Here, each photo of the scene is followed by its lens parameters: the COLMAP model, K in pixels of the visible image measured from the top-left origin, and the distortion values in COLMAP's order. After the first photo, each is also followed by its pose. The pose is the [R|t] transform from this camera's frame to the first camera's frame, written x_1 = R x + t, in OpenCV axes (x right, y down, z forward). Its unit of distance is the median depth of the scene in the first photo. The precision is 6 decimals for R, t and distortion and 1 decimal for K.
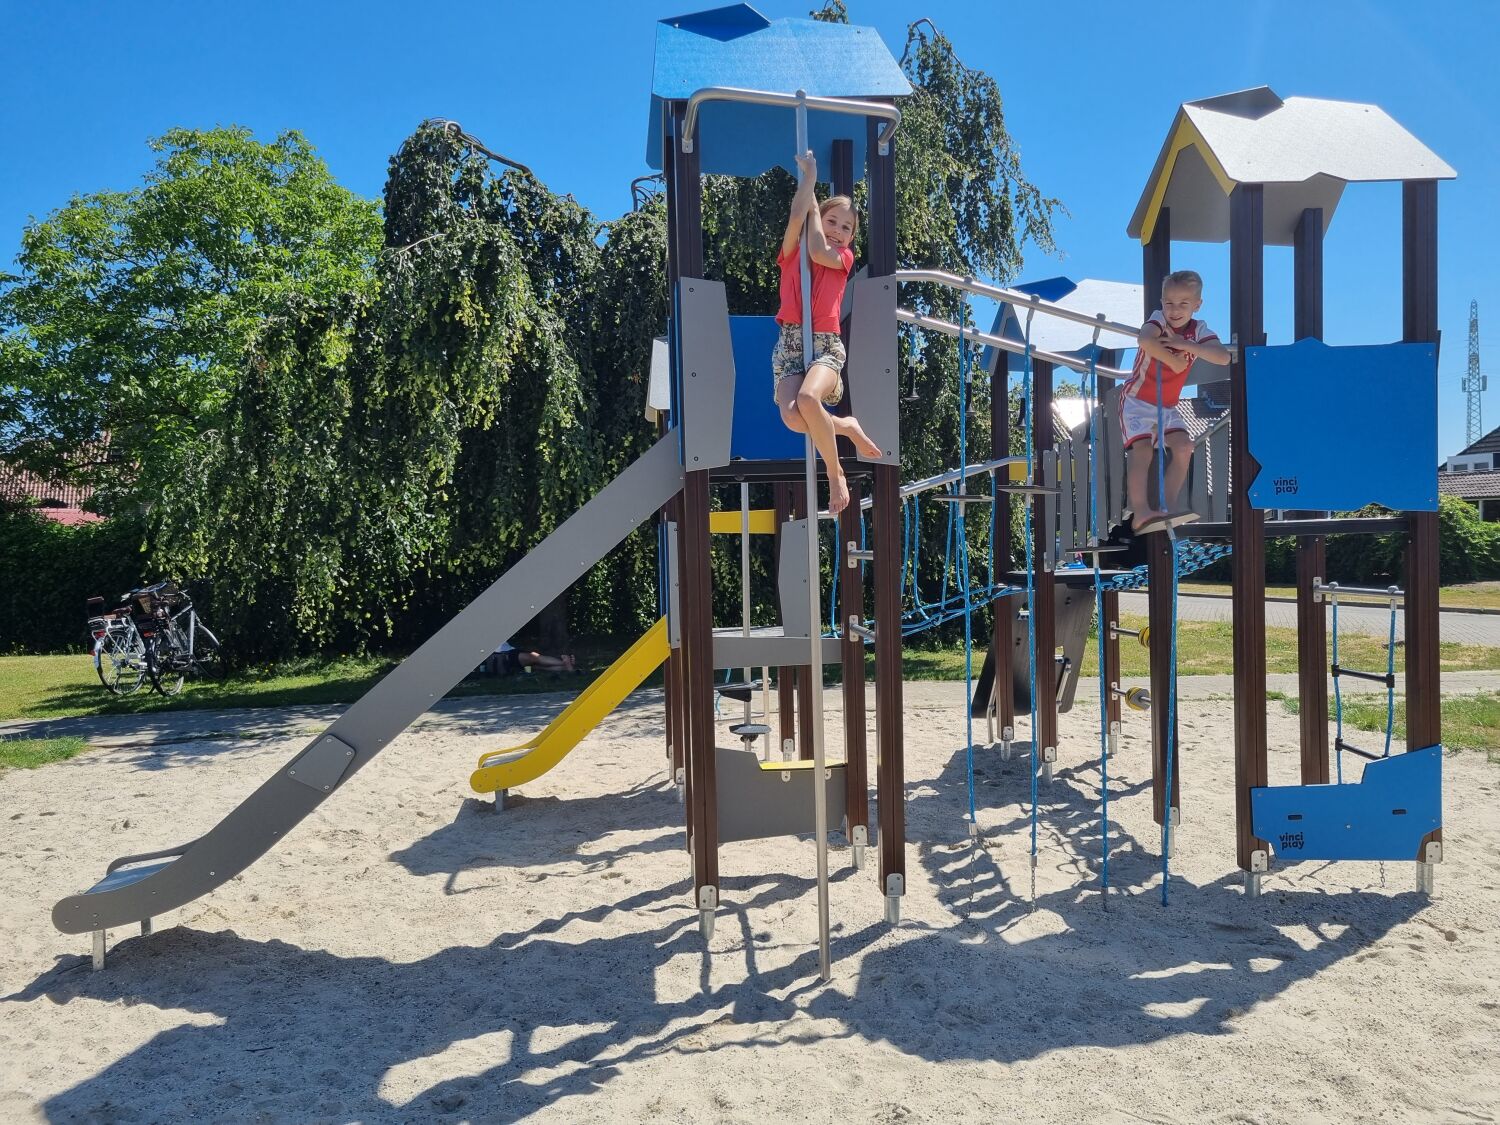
lens RADIAL K [[1129.3, 0, 743.8], [0, 1129.3, 564.8], [0, 0, 1]] dist [0.055121, -0.037092]
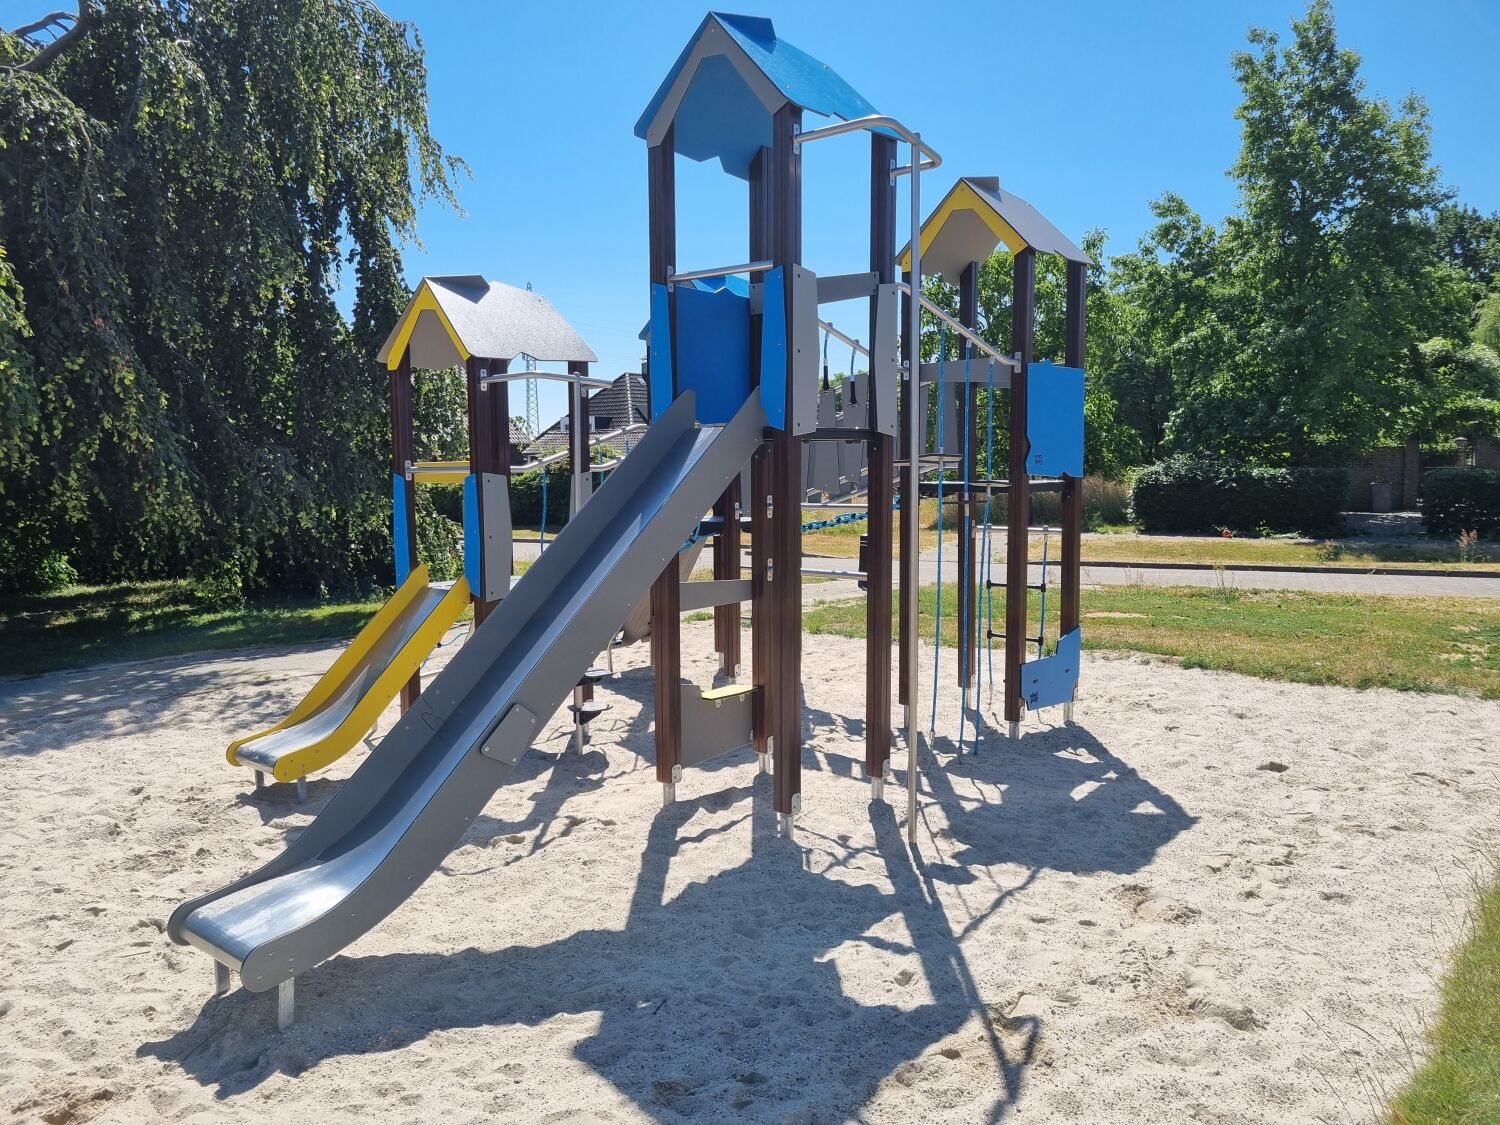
lens RADIAL K [[1129.3, 0, 723.6], [0, 1129.3, 548.4], [0, 0, 1]] dist [0.055121, -0.037092]
pose [[0.735767, -0.031272, 0.676513, -0.324935], [0.007562, 0.999250, 0.037966, -0.004393], [-0.677193, -0.022818, 0.735452, 0.081049]]
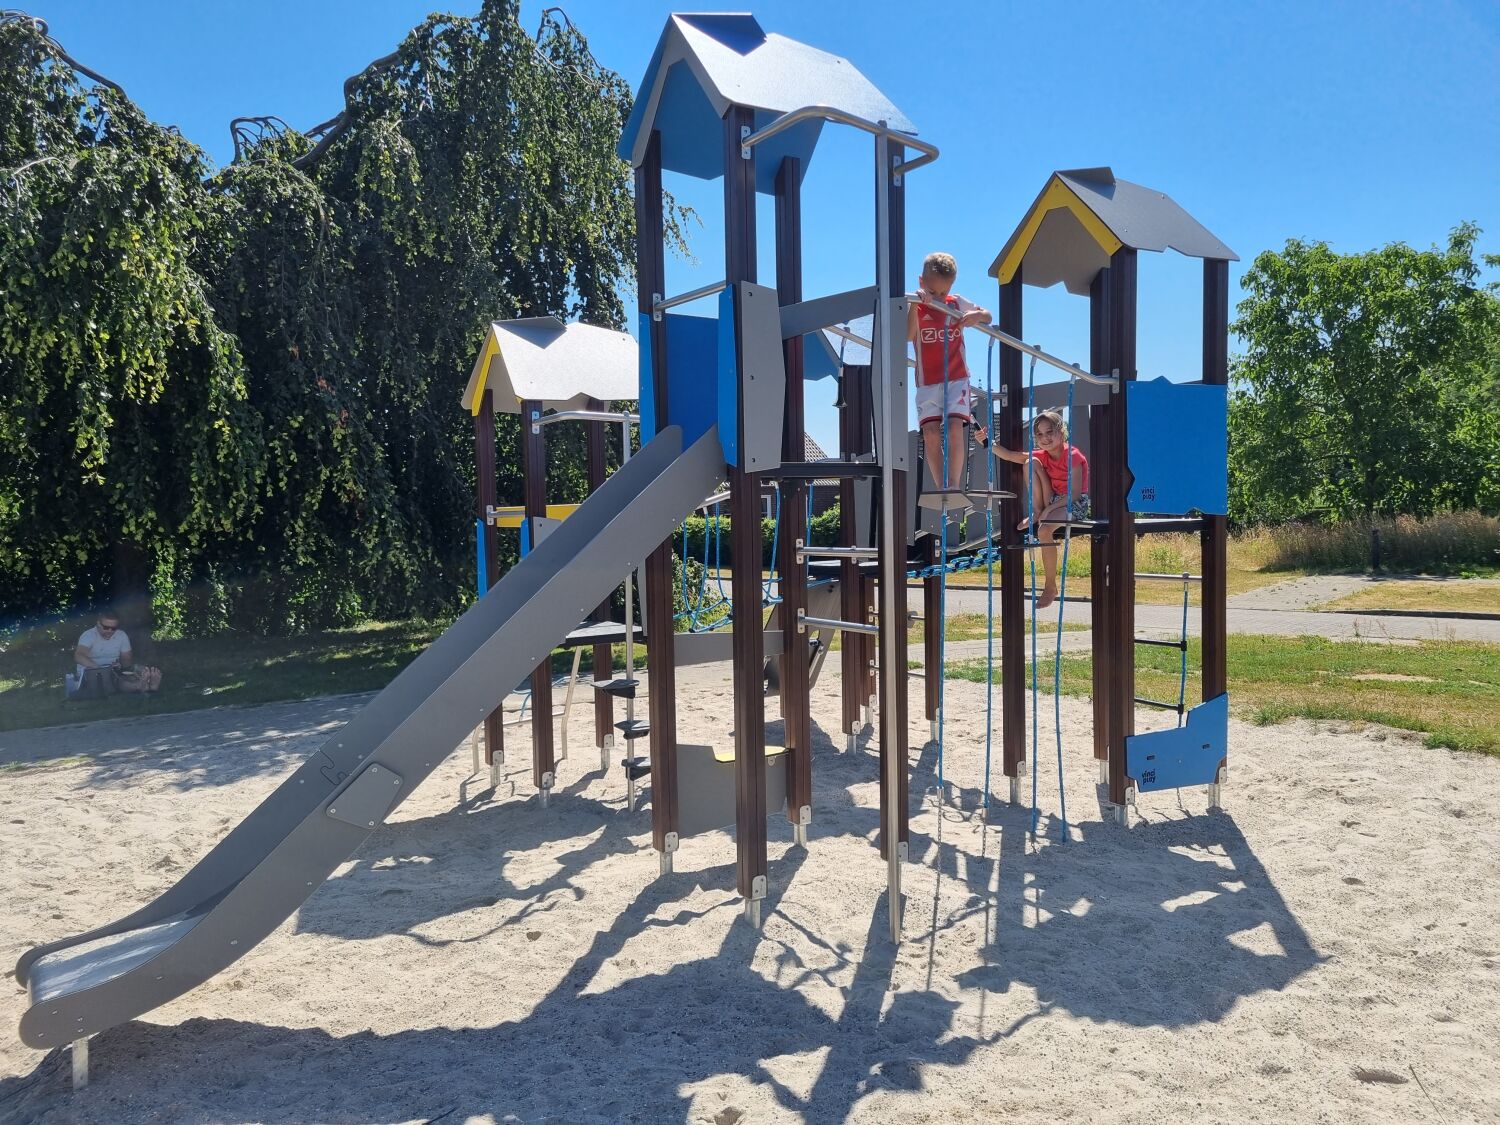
lens RADIAL K [[1129.3, 0, 751.3], [0, 1129.3, 567.8], [0, 0, 1]] dist [0.055121, -0.037092]
pose [[0.894702, -0.016649, 0.446354, -0.187075], [0.010509, 0.999813, 0.016228, -0.004748], [-0.446541, -0.009828, 0.894709, 0.037582]]
